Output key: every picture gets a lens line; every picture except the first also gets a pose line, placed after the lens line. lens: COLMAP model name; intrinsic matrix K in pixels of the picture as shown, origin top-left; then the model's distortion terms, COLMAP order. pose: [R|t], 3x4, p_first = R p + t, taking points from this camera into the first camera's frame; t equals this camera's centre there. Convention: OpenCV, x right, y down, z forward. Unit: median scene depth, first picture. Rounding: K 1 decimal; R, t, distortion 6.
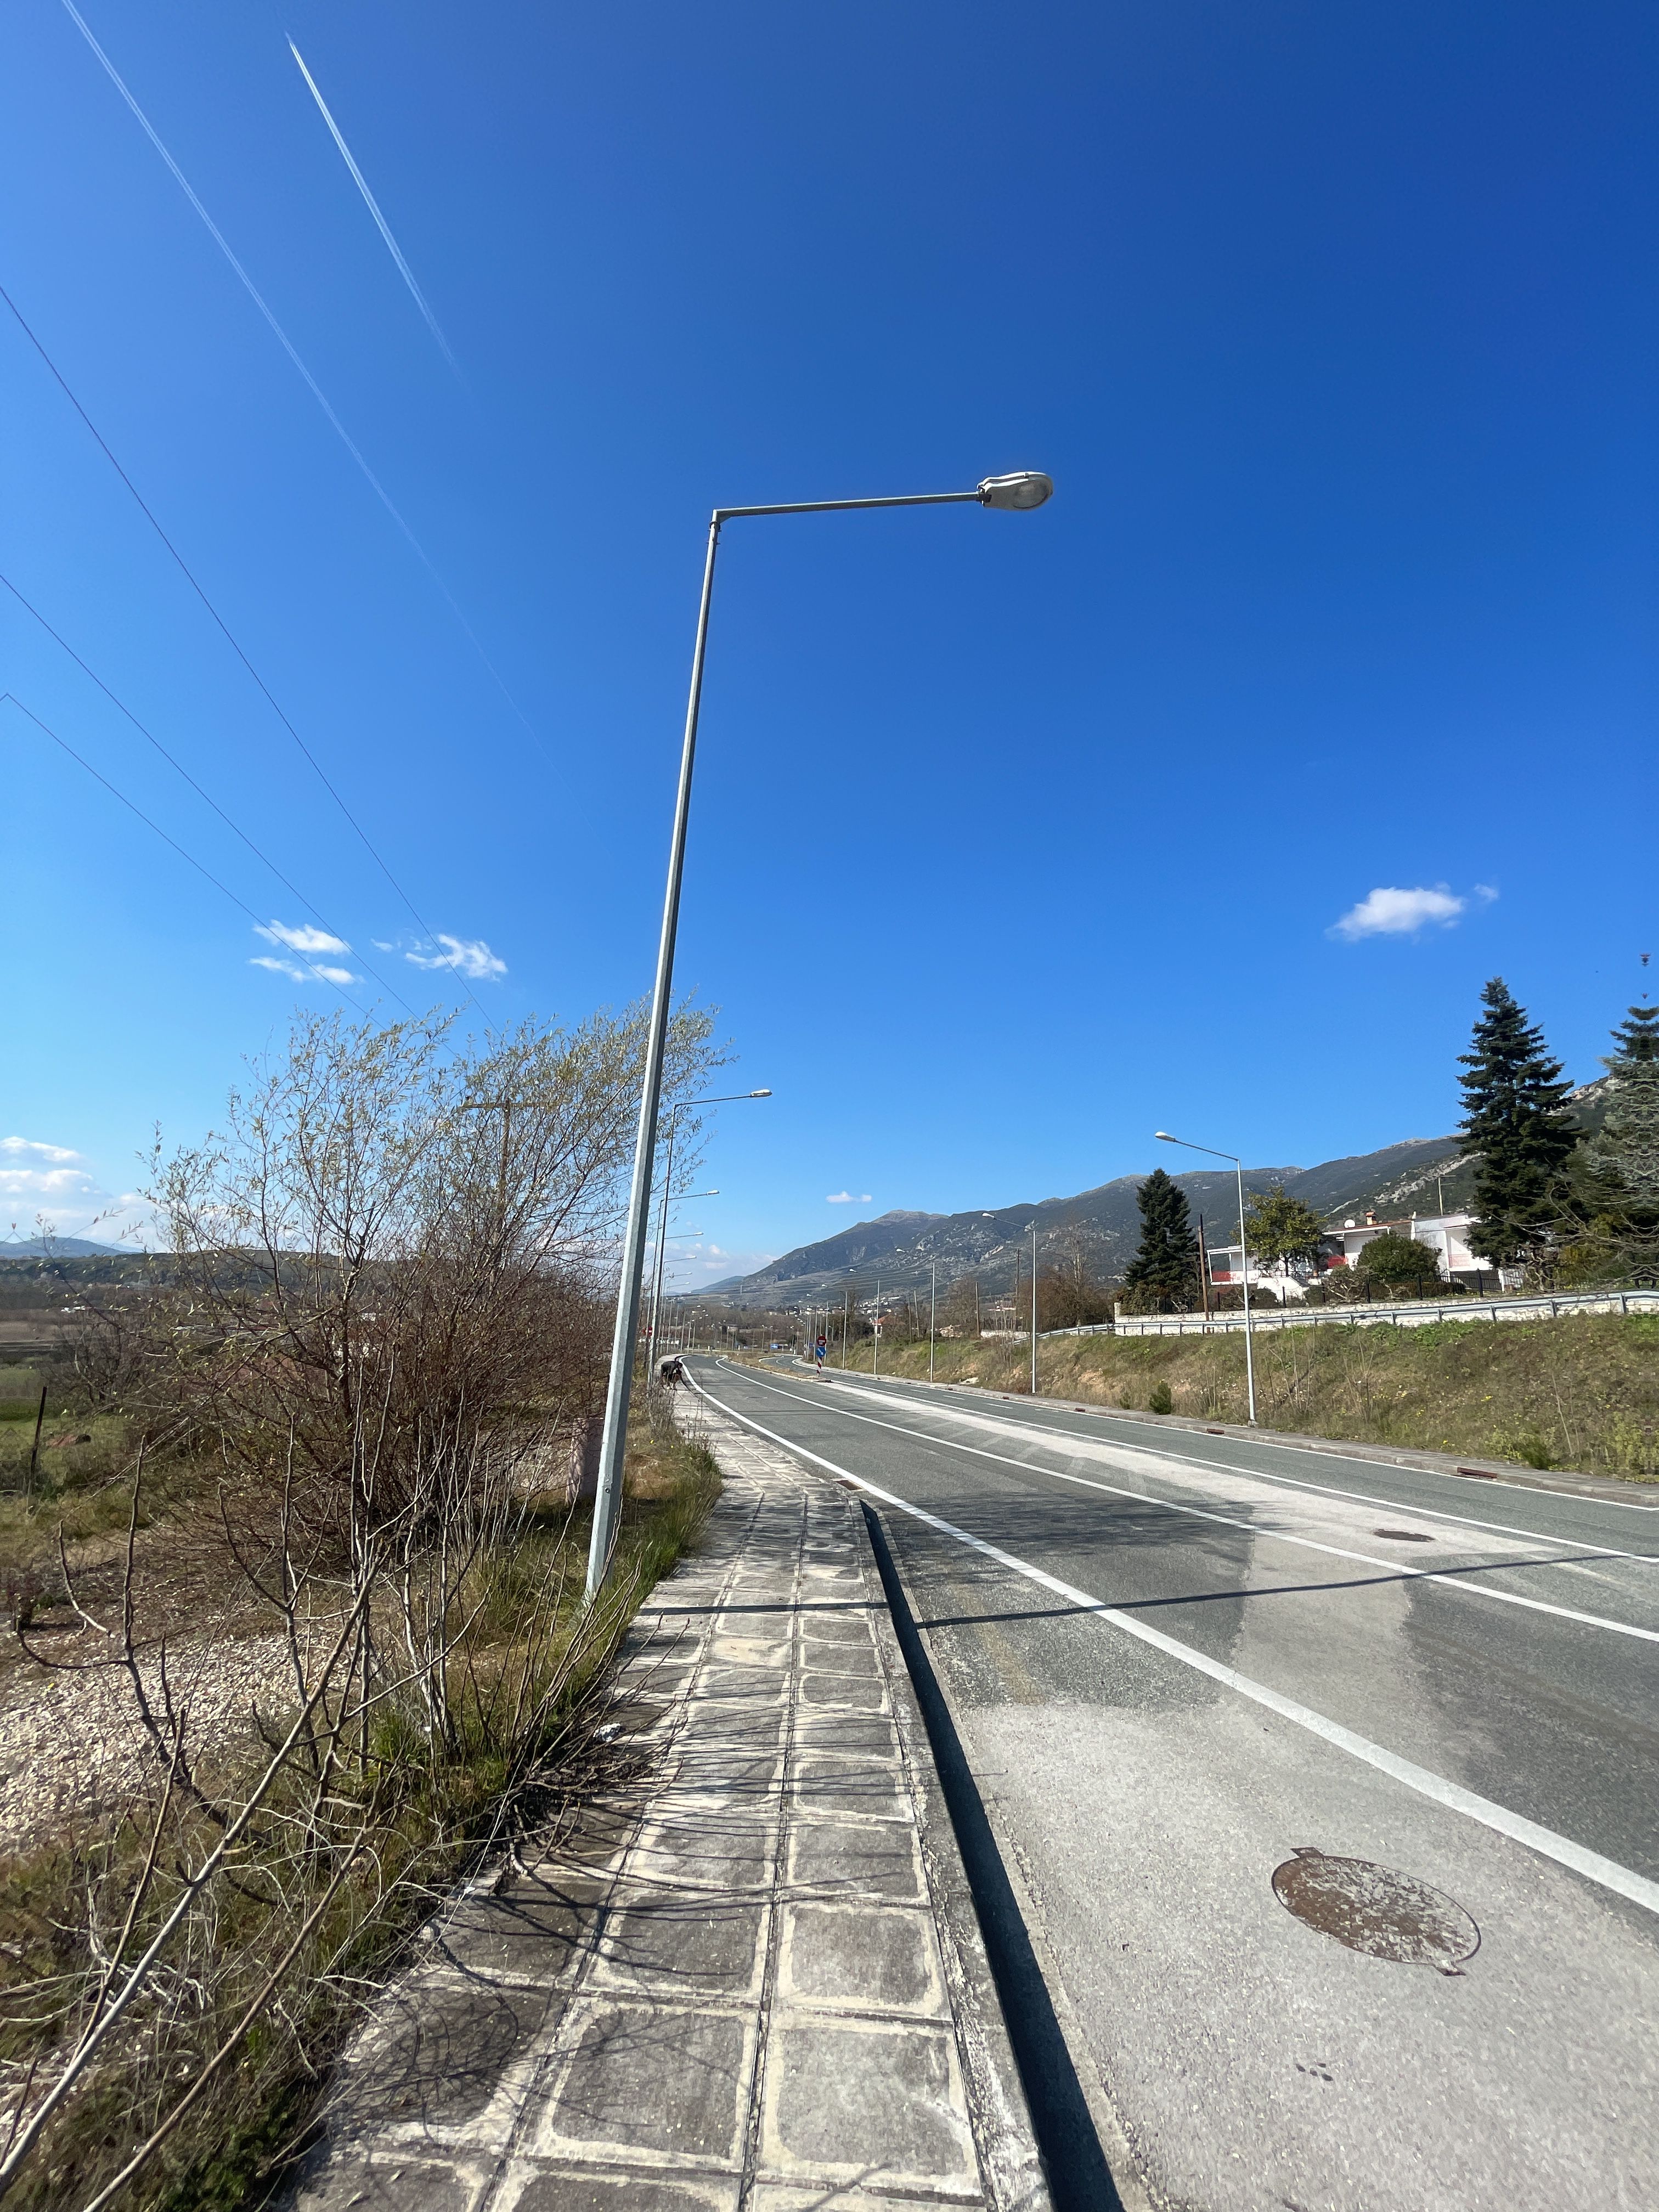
lens RADIAL K [[891.2, 0, 831.8], [0, 891.2, 1115.2], [0, 0, 1]] dist [-0.005771, 0.001181]
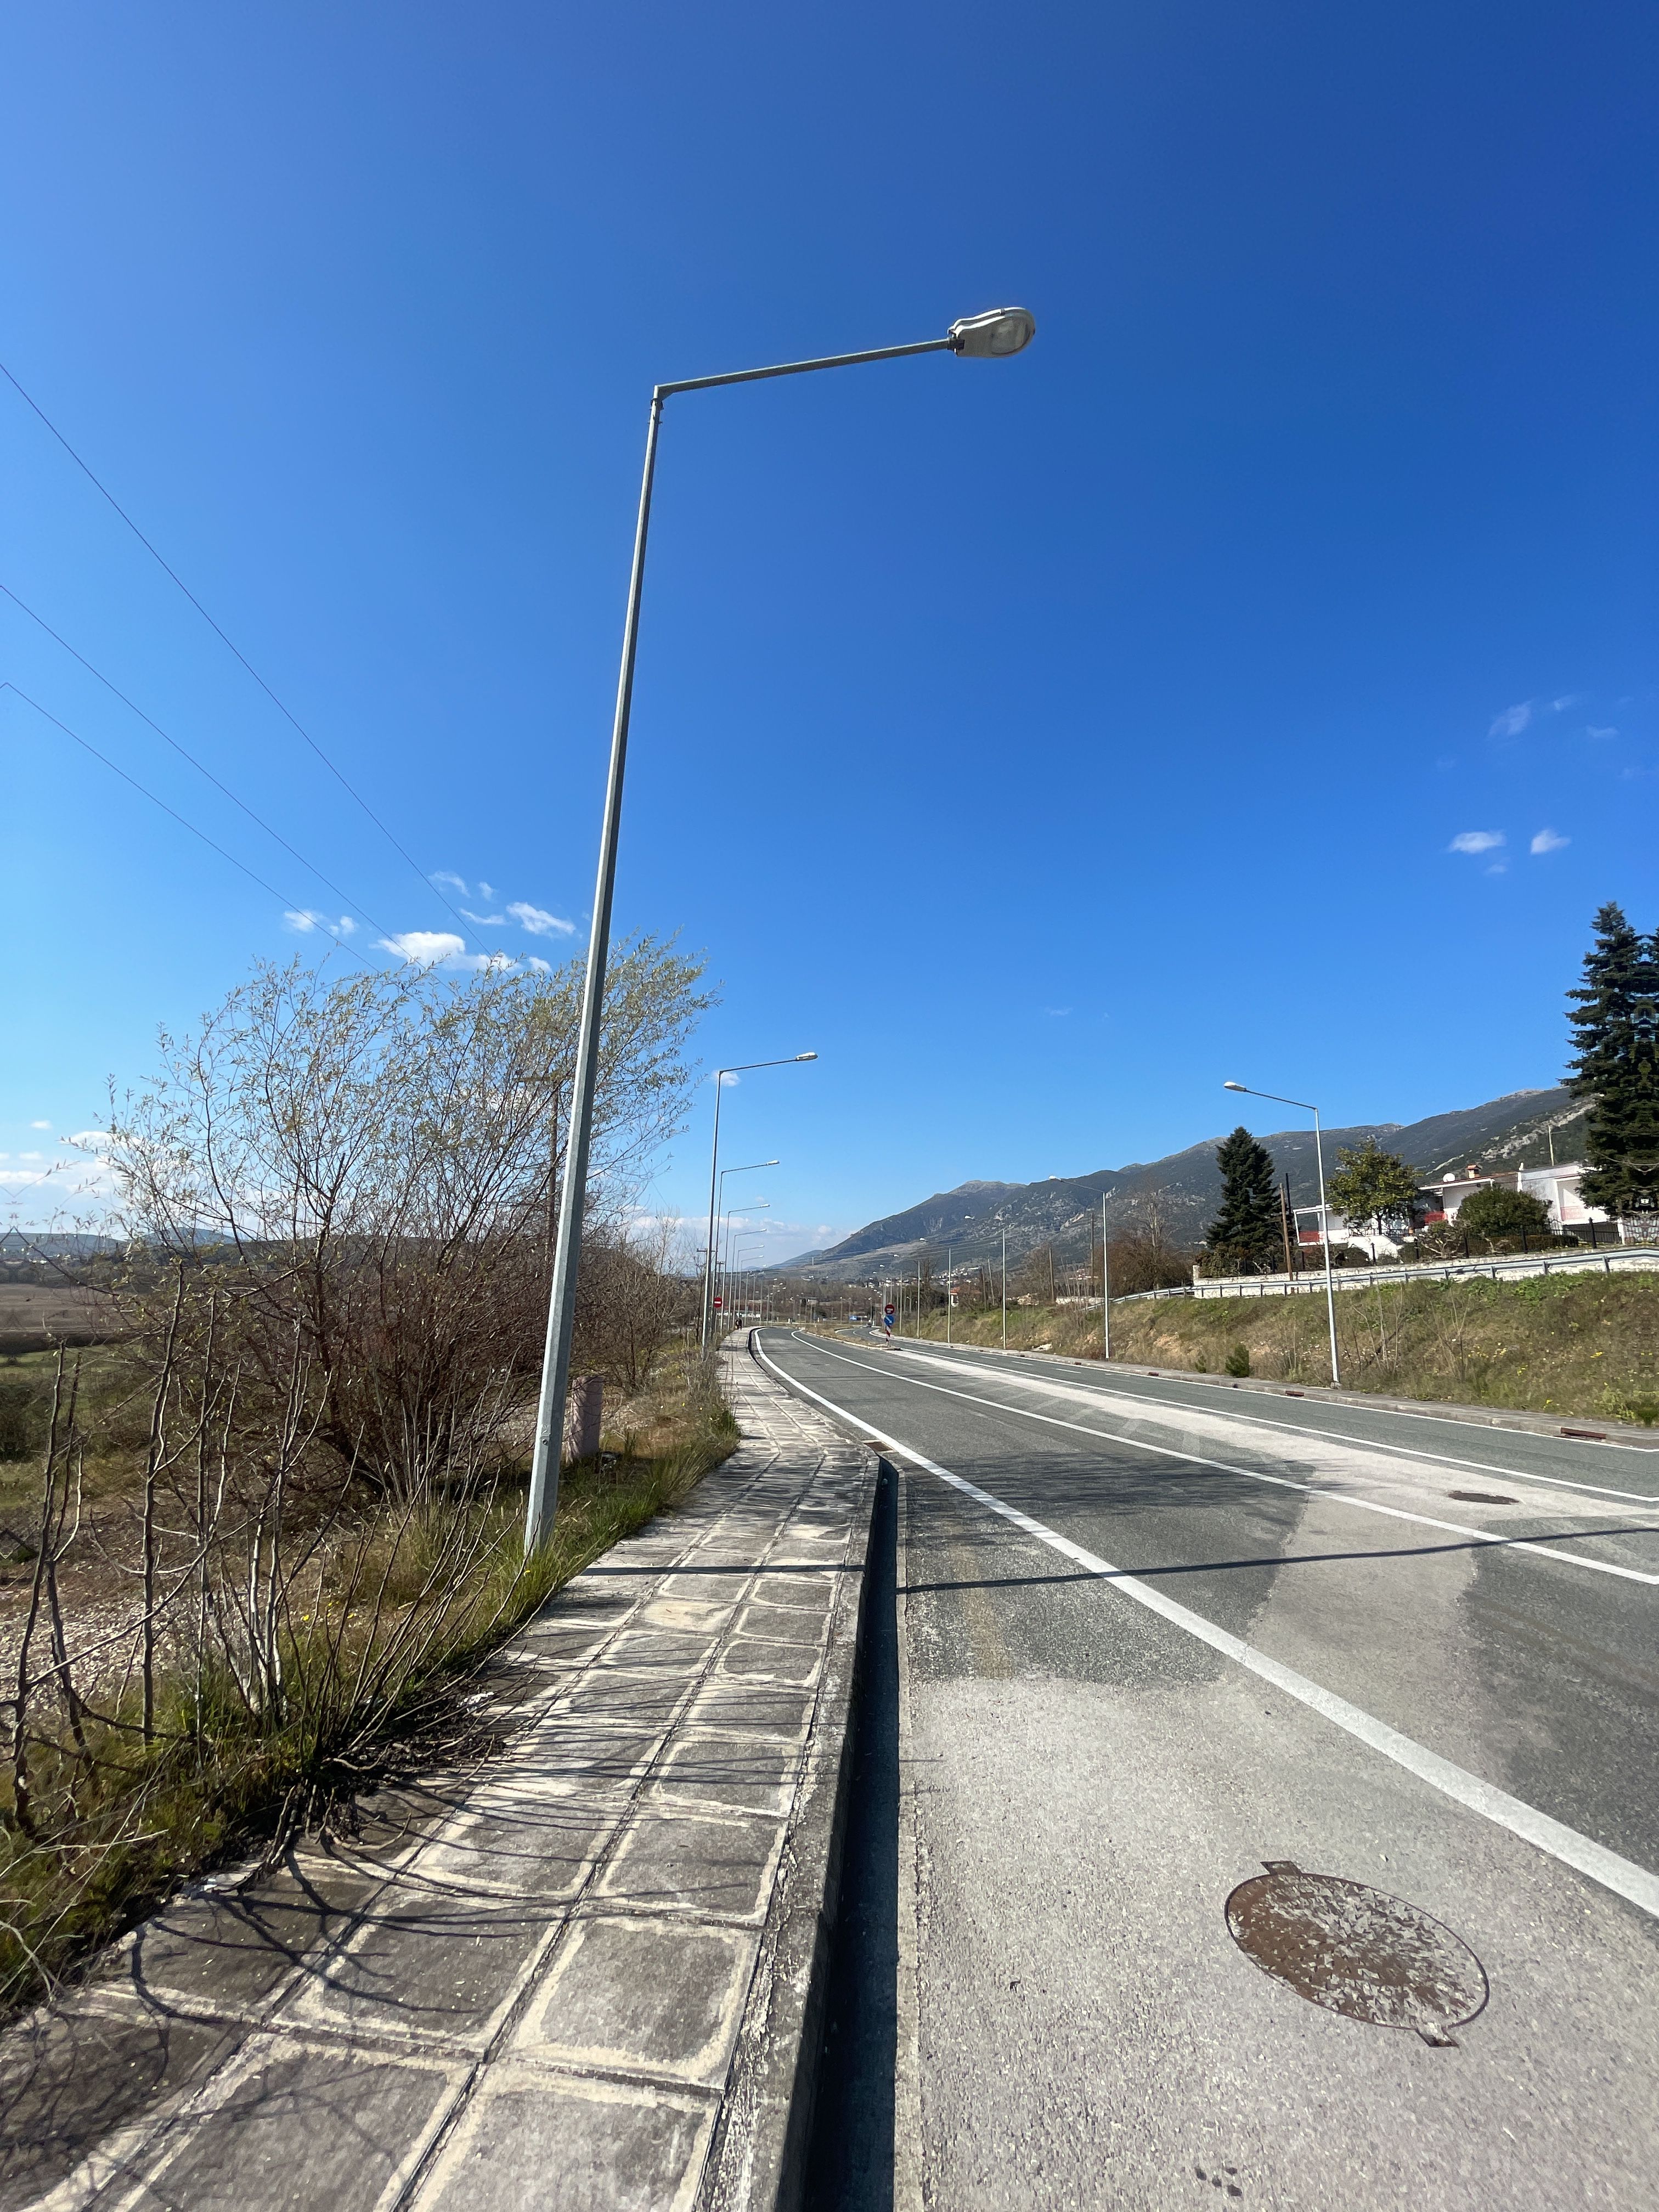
lens RADIAL K [[891.2, 0, 829.8], [0, 891.2, 1118.2], [0, 0, 1]] dist [-0.005771, 0.001181]
pose [[0.995809, -0.034559, -0.084682, 0.132789], [0.037323, 0.998813, 0.031283, 0.065174], [0.083500, -0.034313, 0.995917, 0.111329]]
